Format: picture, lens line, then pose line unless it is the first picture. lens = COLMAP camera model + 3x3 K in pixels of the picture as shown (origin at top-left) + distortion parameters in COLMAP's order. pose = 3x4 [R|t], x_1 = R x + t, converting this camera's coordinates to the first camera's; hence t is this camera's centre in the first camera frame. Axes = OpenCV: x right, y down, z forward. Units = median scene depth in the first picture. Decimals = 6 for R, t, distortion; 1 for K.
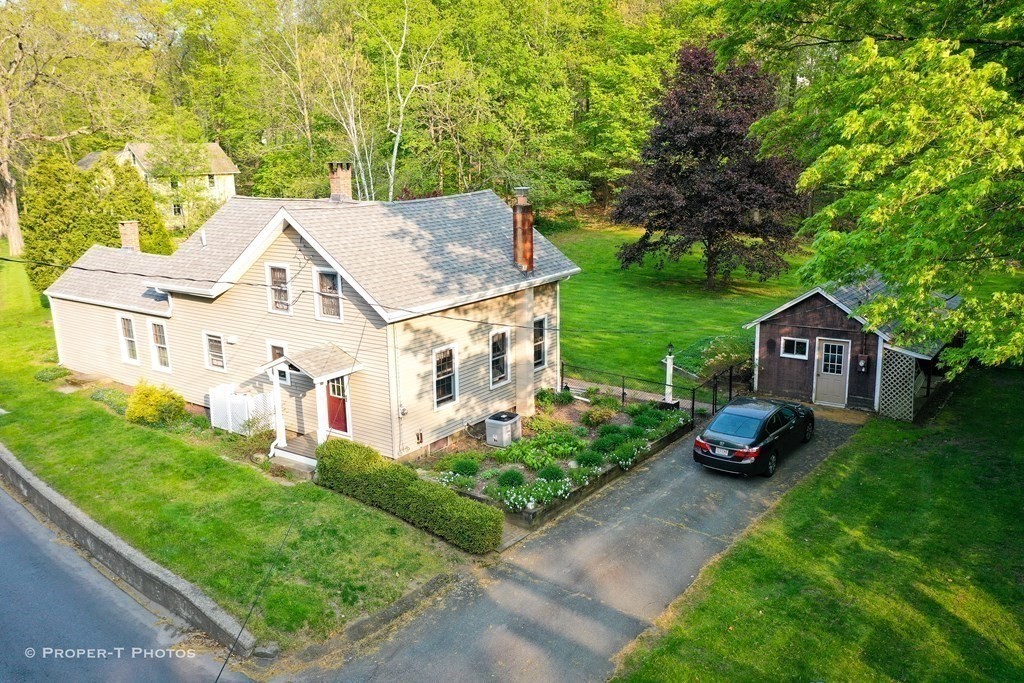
lens RADIAL K [[819.8, 0, 512.2], [0, 819.8, 333.5], [0, 0, 1]] dist [0.013626, 0.005123]
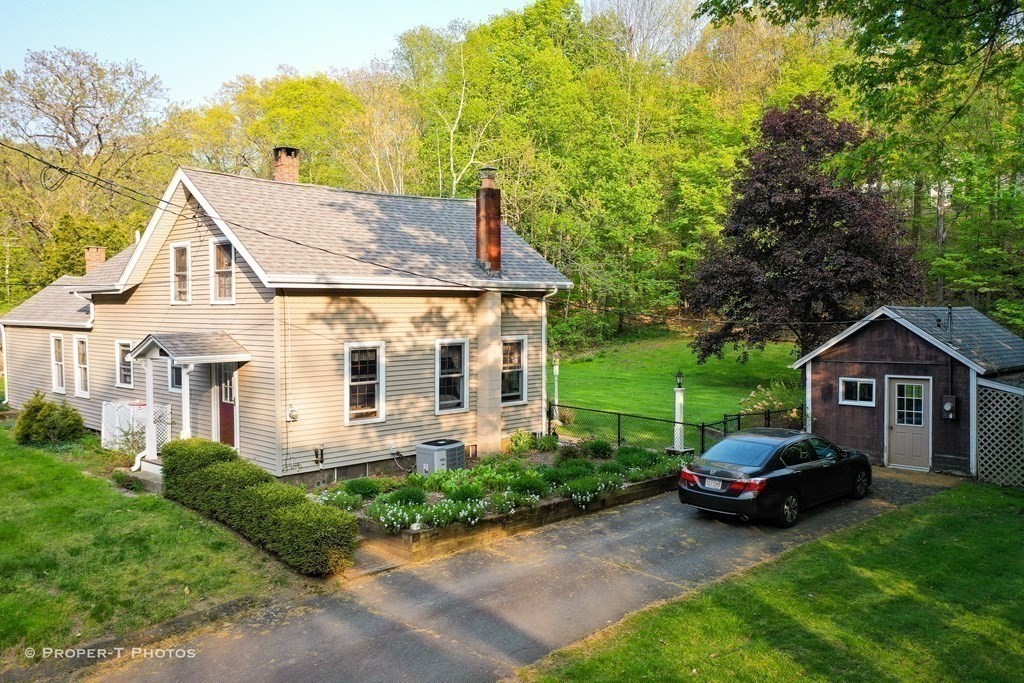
lens RADIAL K [[862.6, 0, 512.0], [0, 862.6, 341.5], [0, 0, 1]] dist [0.016057, 0.010969]
pose [[0.988519, 0.020246, -0.149733, 0.161213], [-0.045952, 0.984324, -0.170278, 0.131997], [0.143939, 0.175203, 0.973954, 0.189515]]
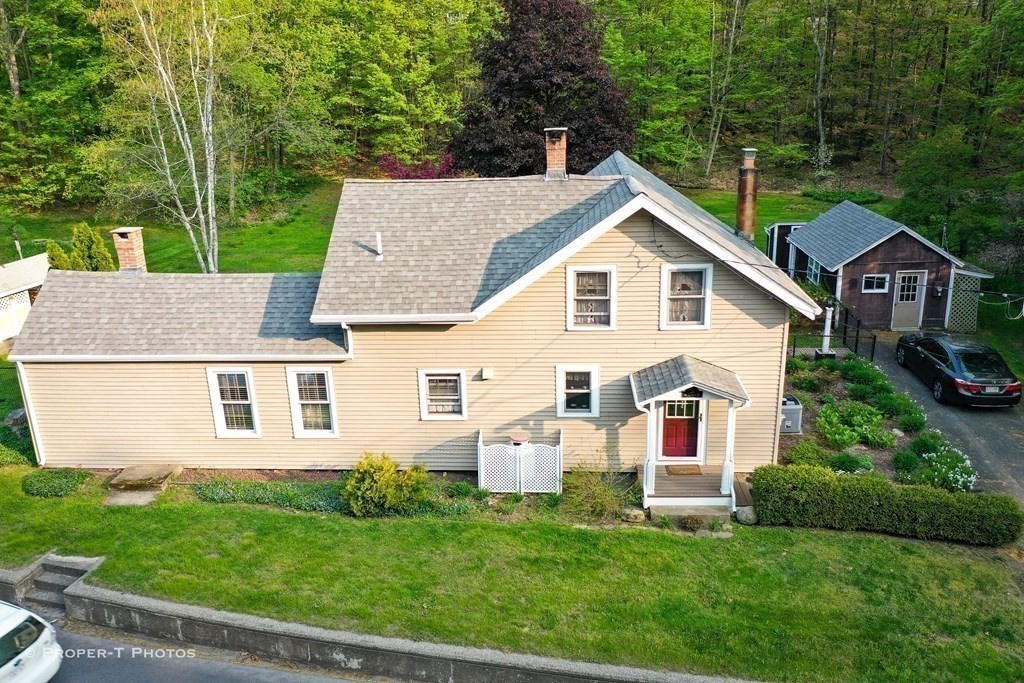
lens RADIAL K [[819.8, 0, 512.2], [0, 819.8, 333.5], [0, 0, 1]] dist [0.013626, 0.005123]
pose [[0.851268, -0.166416, 0.497642, -0.667339], [0.130266, 0.985710, 0.106798, -0.103500], [-0.508304, -0.026088, 0.860783, 0.331925]]
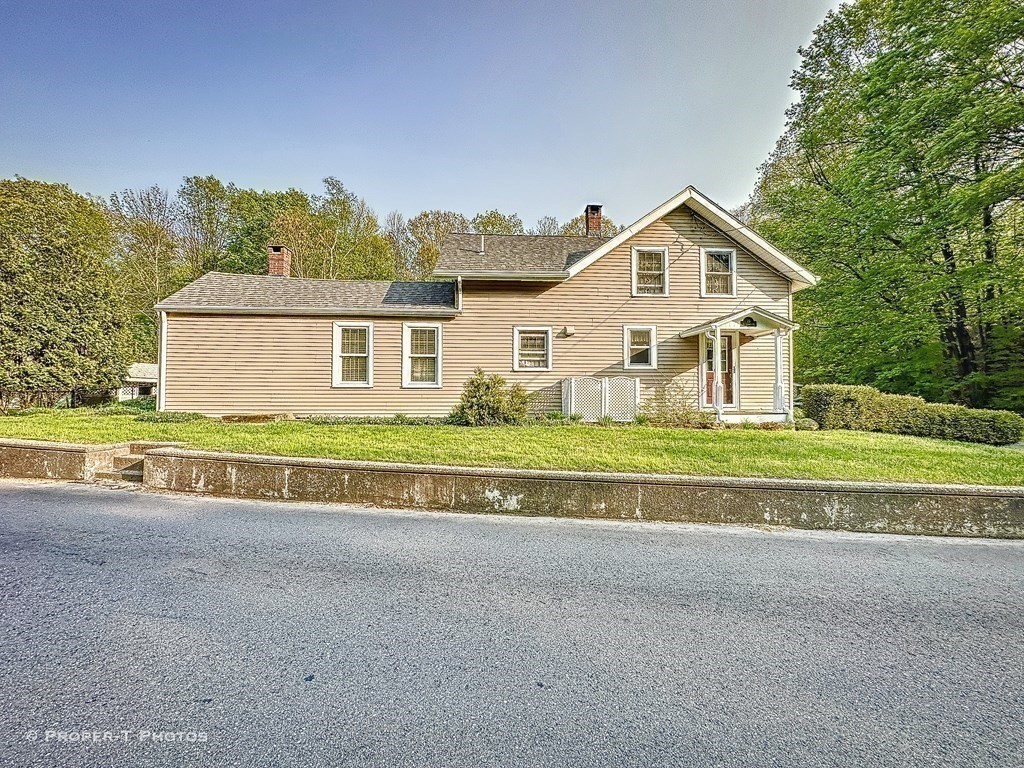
lens RADIAL K [[408.6, 0, 510.8], [0, 408.6, 383.8], [0, 0, 1]] dist [-0.003365, 0.000459]
pose [[0.775846, 0.047518, 0.629130, -0.663443], [0.122392, 0.966882, -0.223961, 0.156405], [-0.618937, 0.250760, 0.744336, 0.685793]]
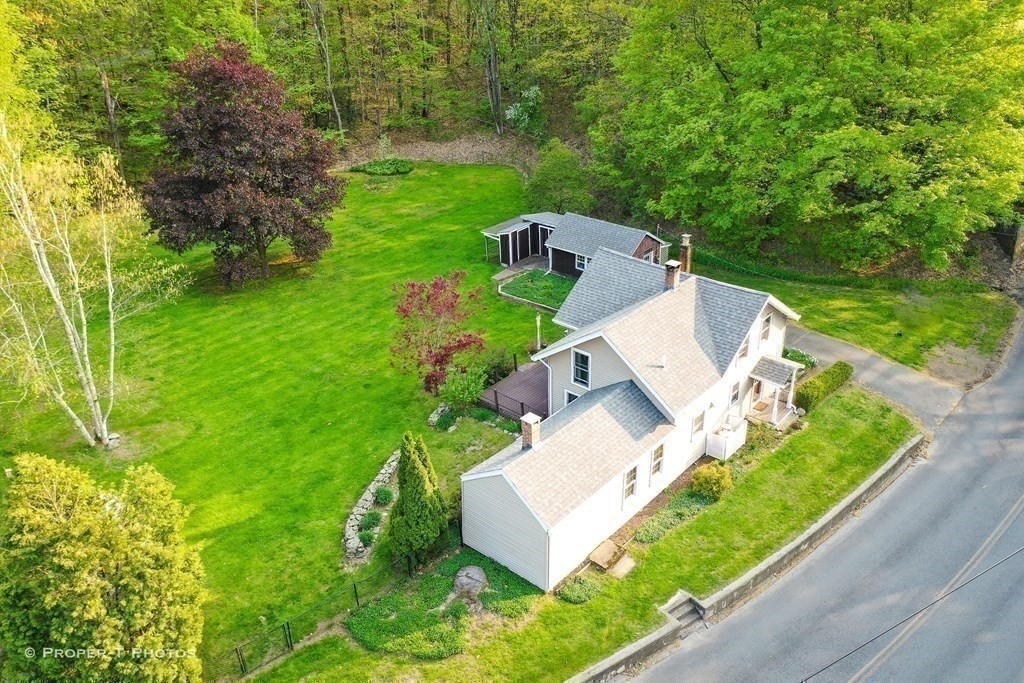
lens RADIAL K [[819.8, 0, 512.2], [0, 819.8, 333.5], [0, 0, 1]] dist [0.013626, 0.005123]
pose [[0.094968, -0.452848, 0.886515, -1.543430], [0.236017, 0.875392, 0.421883, -0.767073], [-0.967097, 0.169167, 0.190014, 1.021678]]
